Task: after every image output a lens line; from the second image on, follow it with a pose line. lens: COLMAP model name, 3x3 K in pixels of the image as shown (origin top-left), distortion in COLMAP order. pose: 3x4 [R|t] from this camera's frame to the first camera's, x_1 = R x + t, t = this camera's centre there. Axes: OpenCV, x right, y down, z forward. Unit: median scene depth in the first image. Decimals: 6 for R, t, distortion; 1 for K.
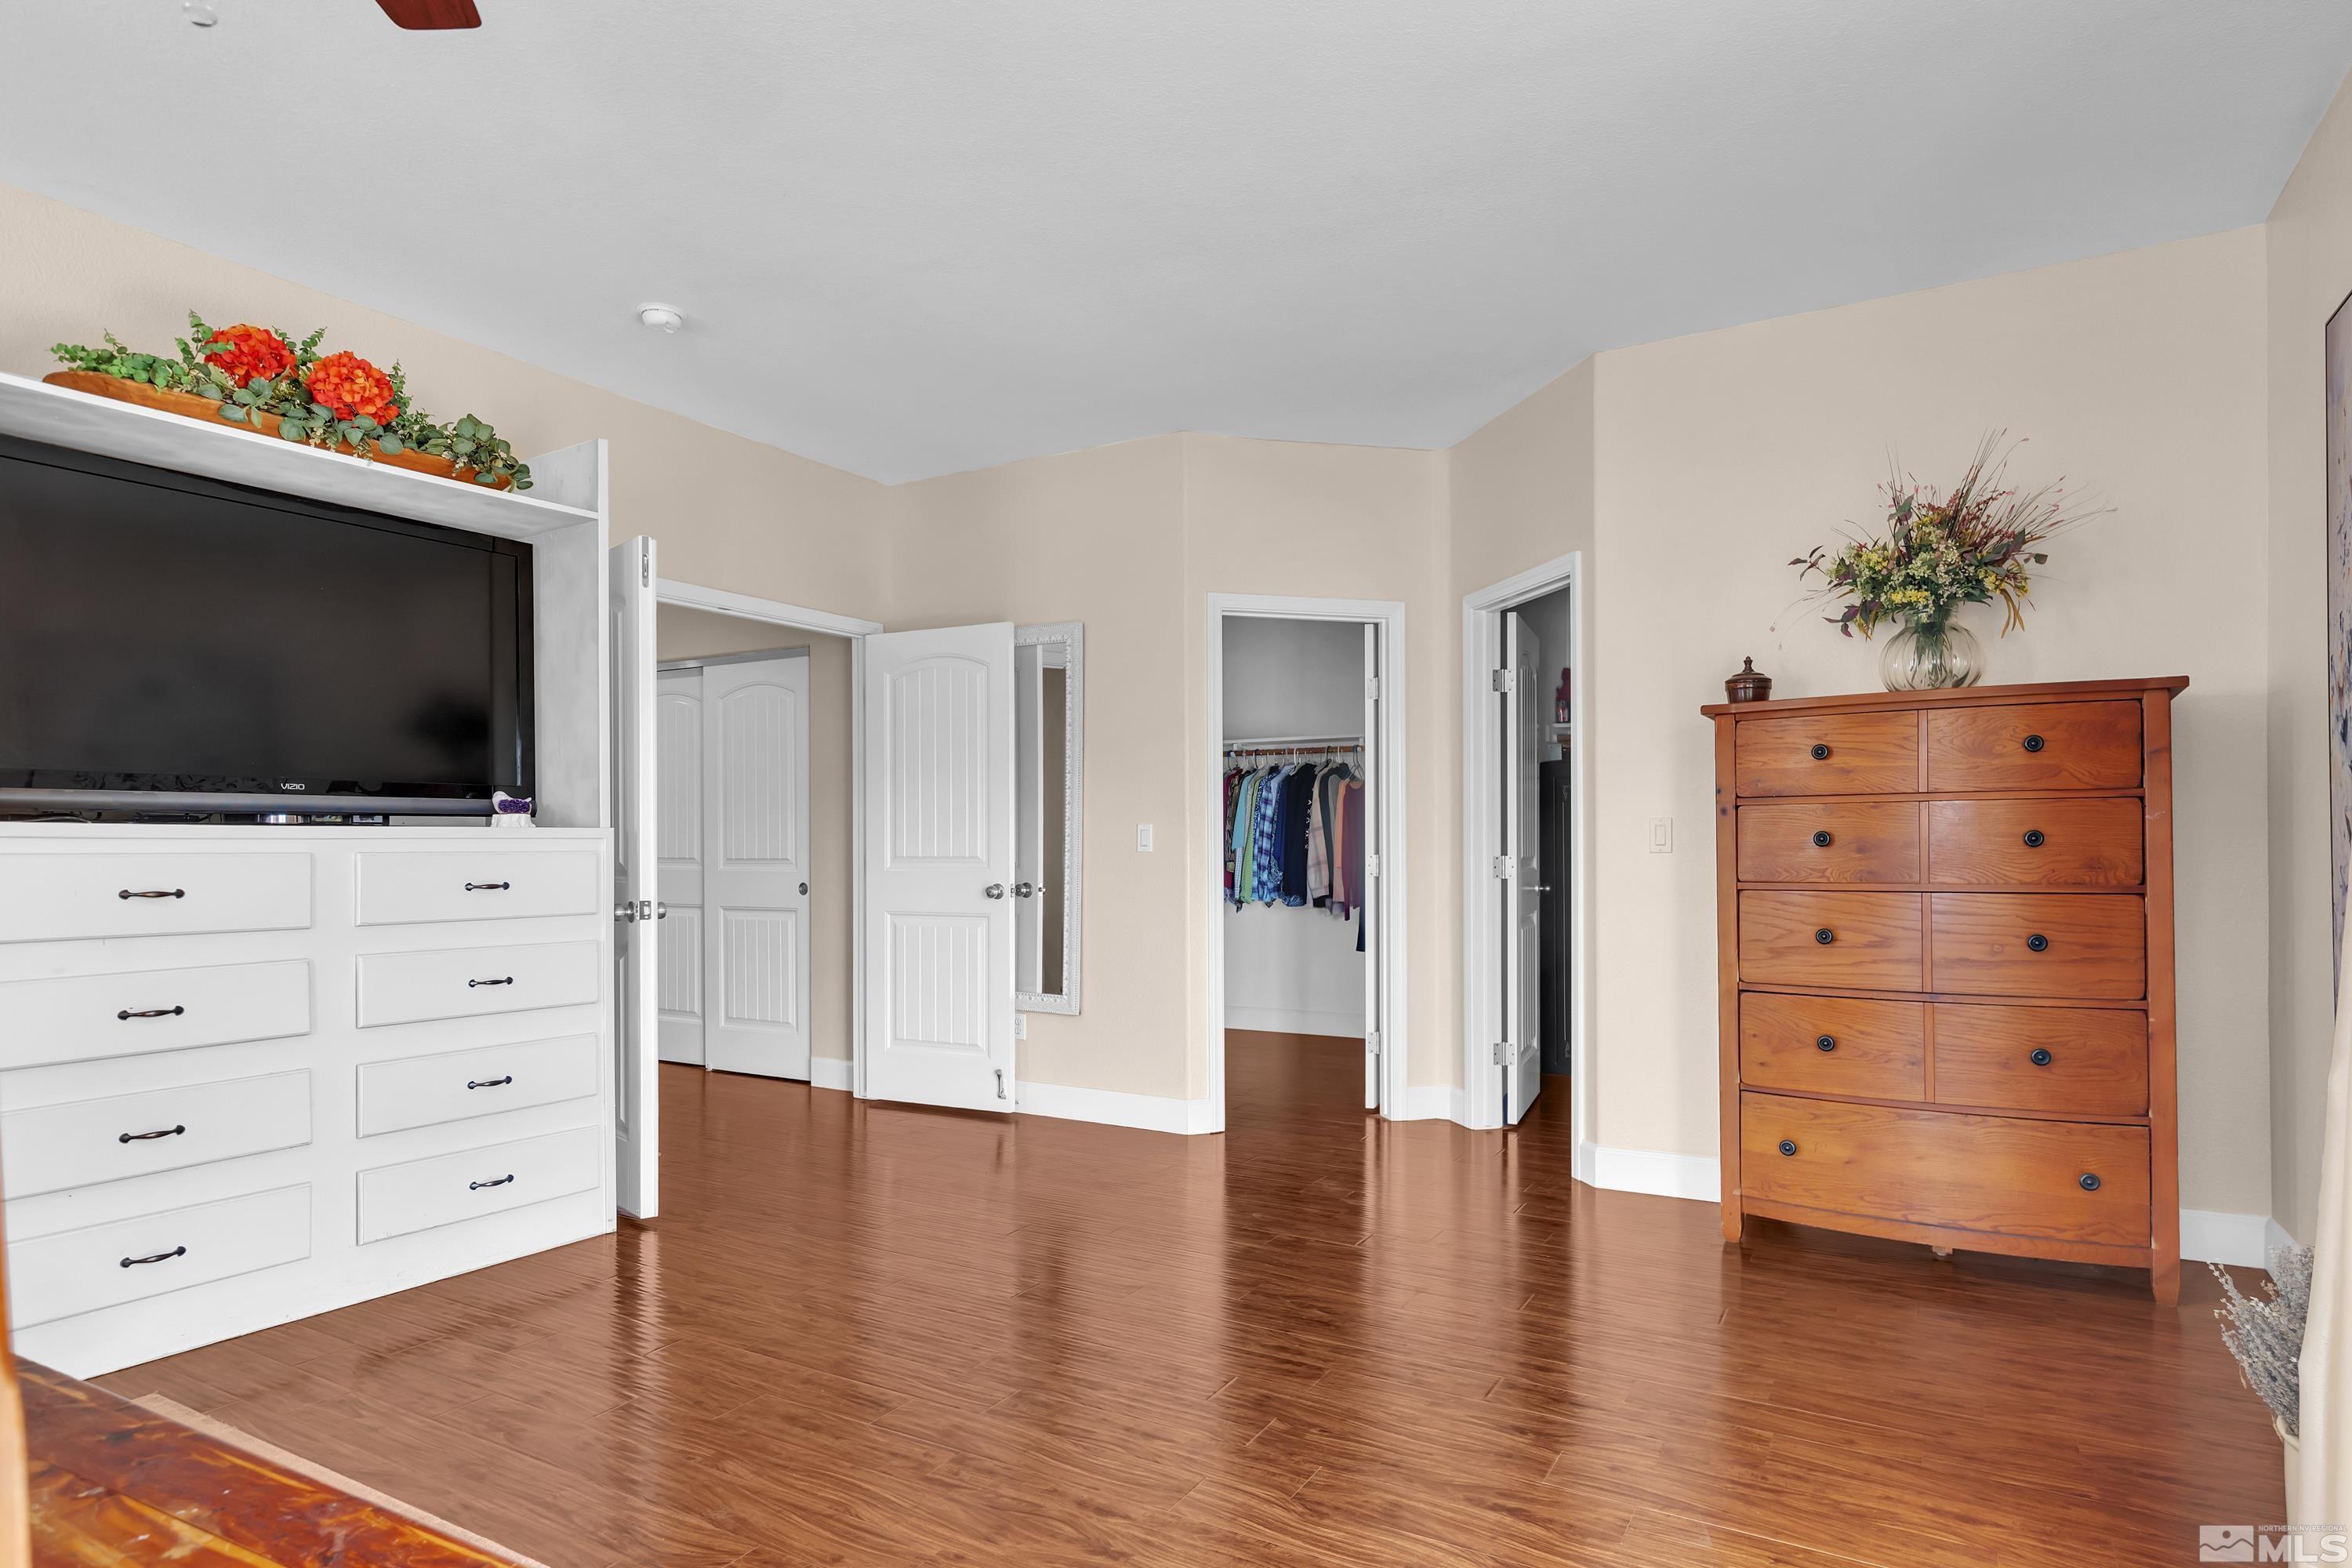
lens RADIAL K [[1354.1, 0, 1175.1], [0, 1354.1, 830.6], [0, 0, 1]] dist [-0.000877, -0.000362]
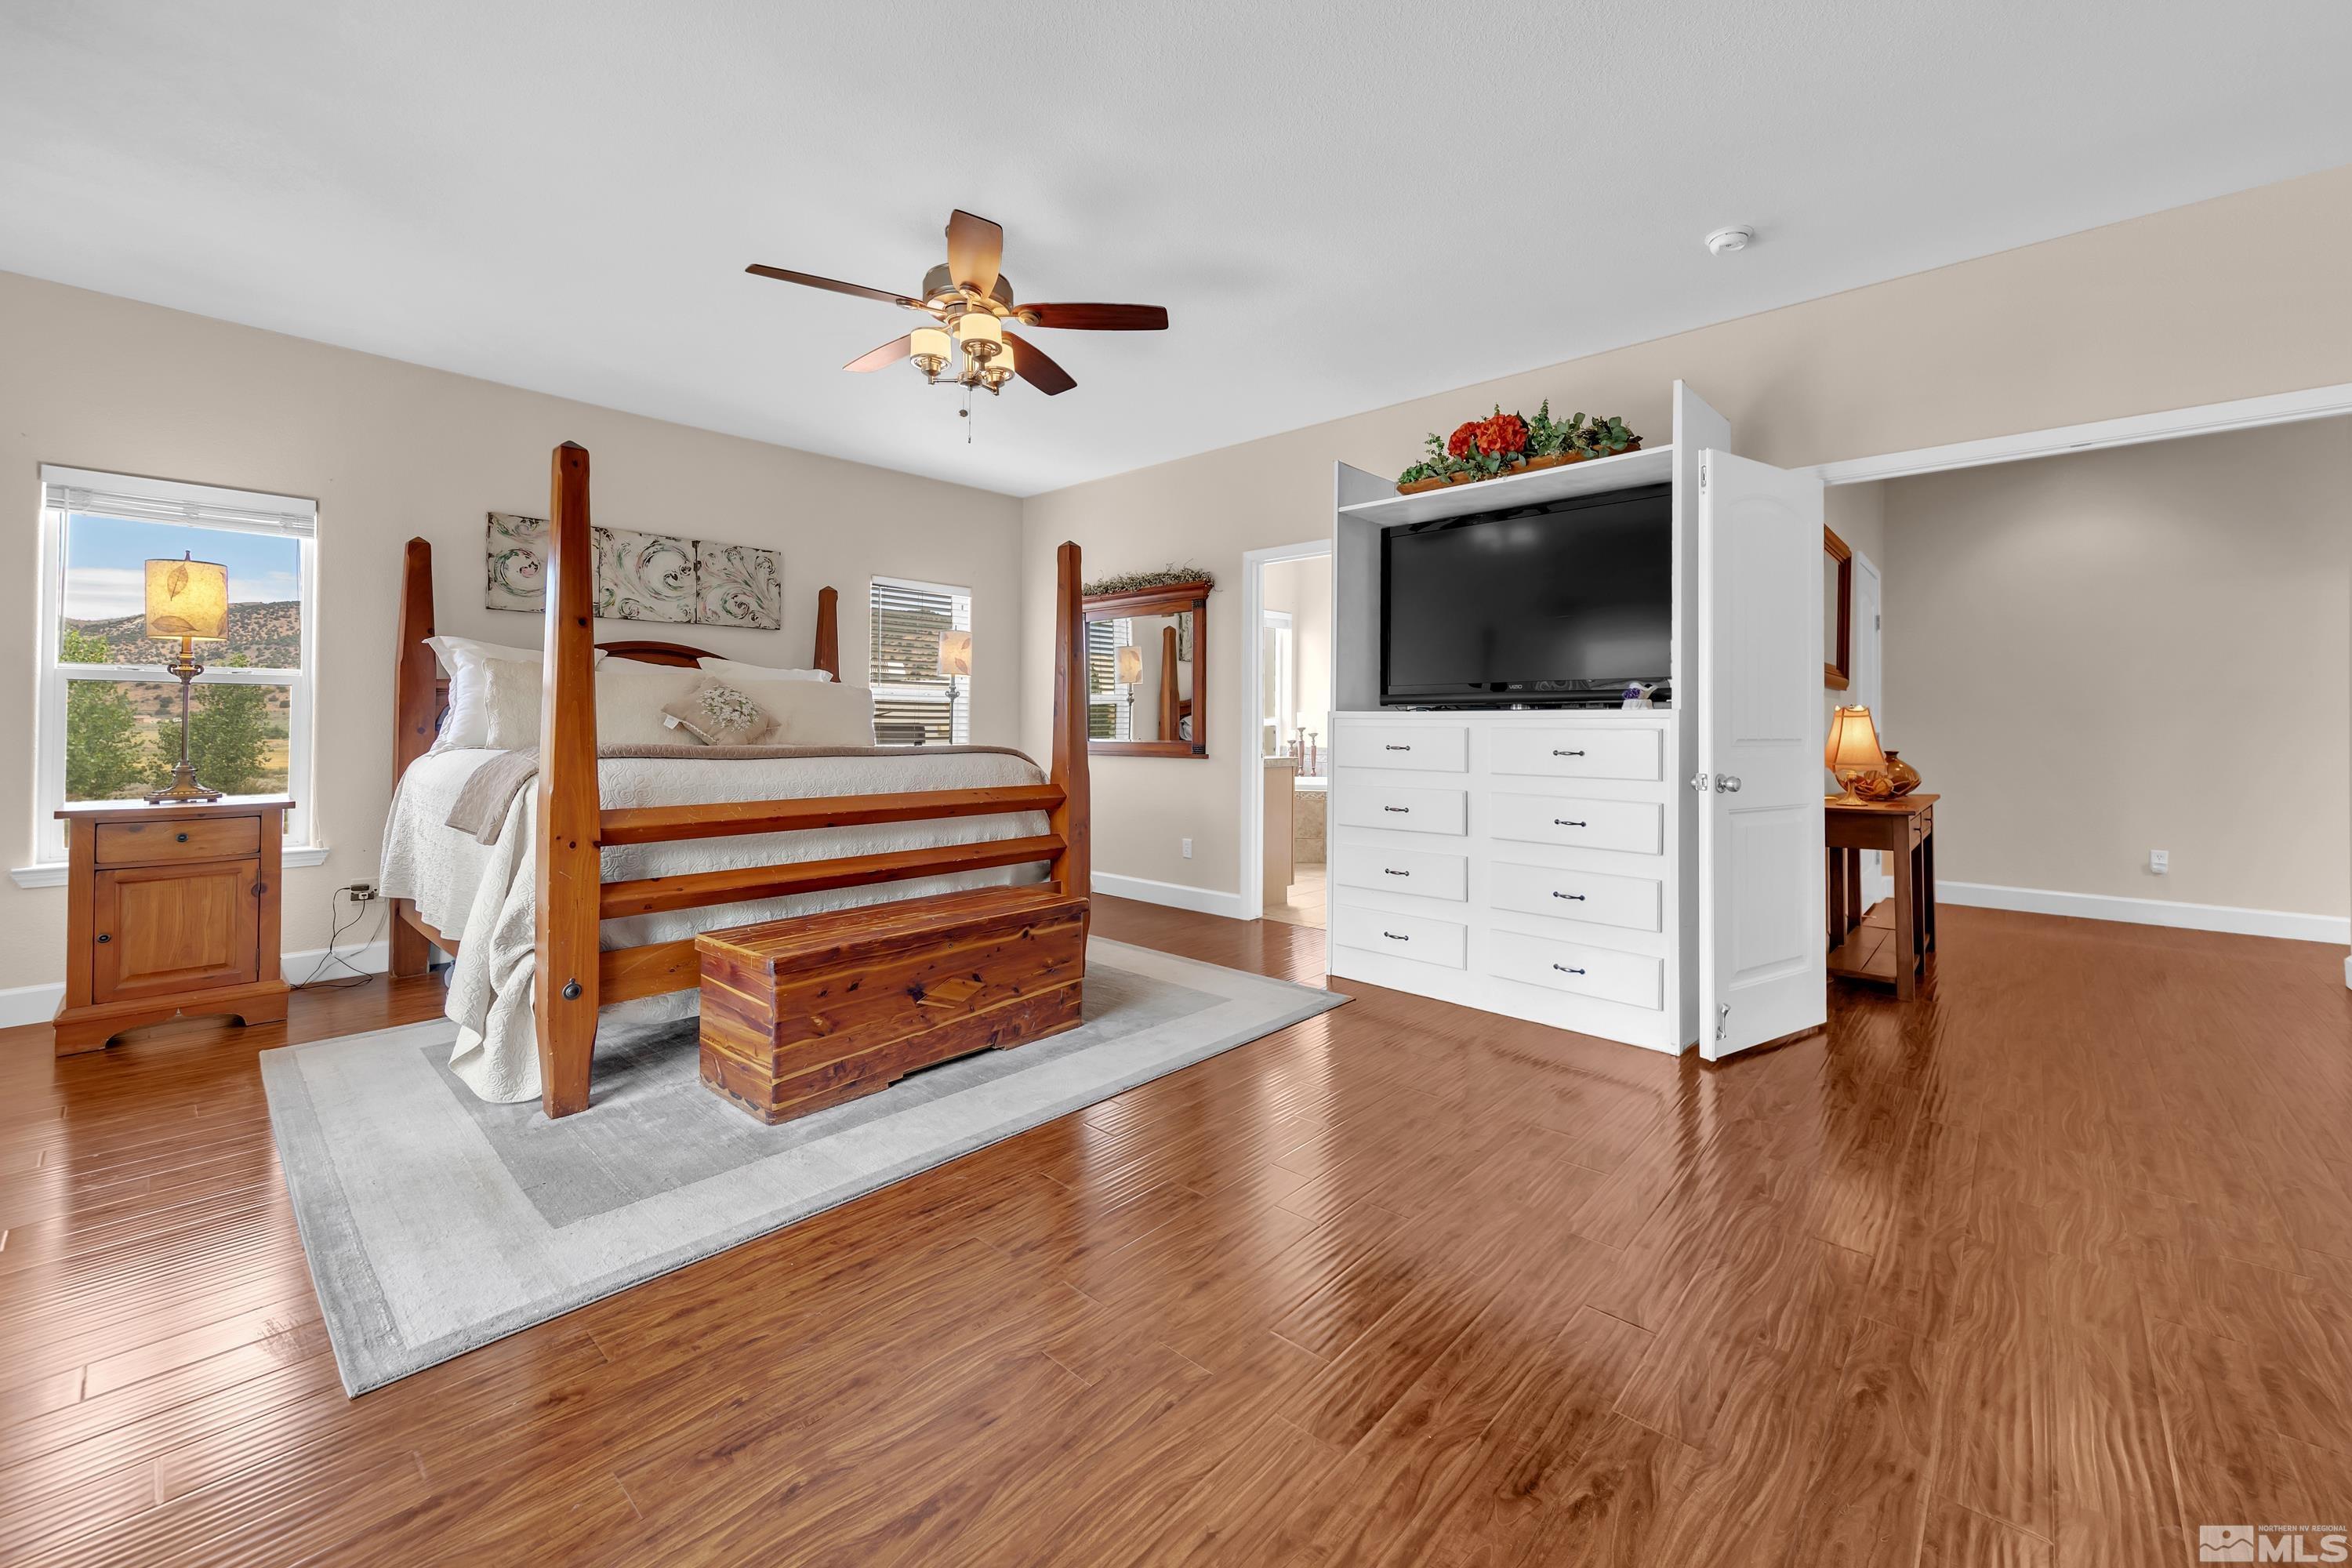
lens RADIAL K [[909.6, 0, 1175.3], [0, 909.6, 717.5], [0, 0, 1]] dist [0.001426, 0.000113]
pose [[-0.220998, -0.006998, -0.975249, 0.559812], [0.012169, 0.999877, -0.009932, 0.009243], [0.975198, -0.014063, -0.220885, 0.940822]]
